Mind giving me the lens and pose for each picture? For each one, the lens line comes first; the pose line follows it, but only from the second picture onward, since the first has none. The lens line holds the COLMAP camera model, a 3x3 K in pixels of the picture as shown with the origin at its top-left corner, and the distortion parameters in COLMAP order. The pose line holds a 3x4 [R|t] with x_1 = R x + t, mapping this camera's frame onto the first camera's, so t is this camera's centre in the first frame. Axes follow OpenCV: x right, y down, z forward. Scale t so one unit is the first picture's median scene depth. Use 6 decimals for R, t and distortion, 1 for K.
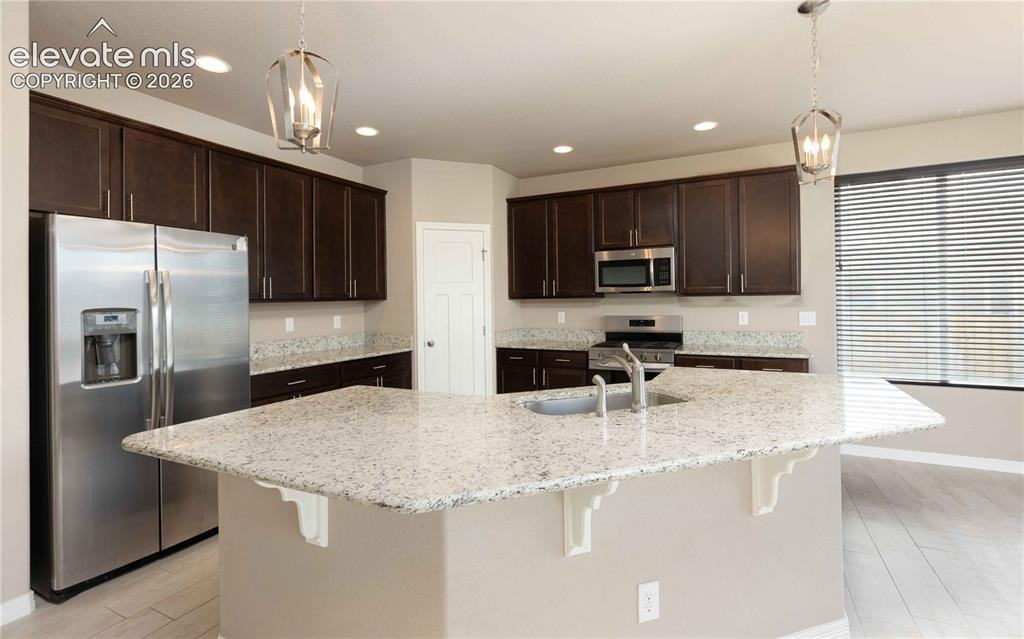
lens RADIAL K [[482.5, 0, 507.0], [0, 482.5, 302.7], [0, 0, 1]] dist [-0.000888, -0.000120]
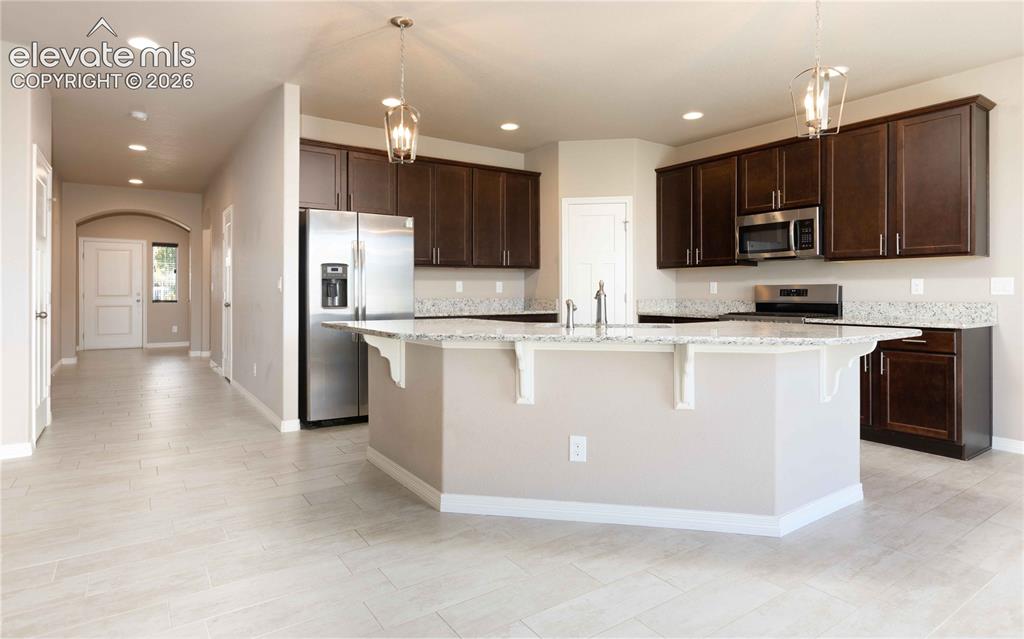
lens RADIAL K [[557.3, 0, 482.3], [0, 557.3, 313.4], [0, 0, 1]] dist [0.002161, 0.000093]
pose [[0.860776, 0.035428, -0.507750, 0.338561], [-0.018063, 0.999072, 0.039088, 0.055401], [0.508663, -0.024475, 0.860618, -0.228759]]
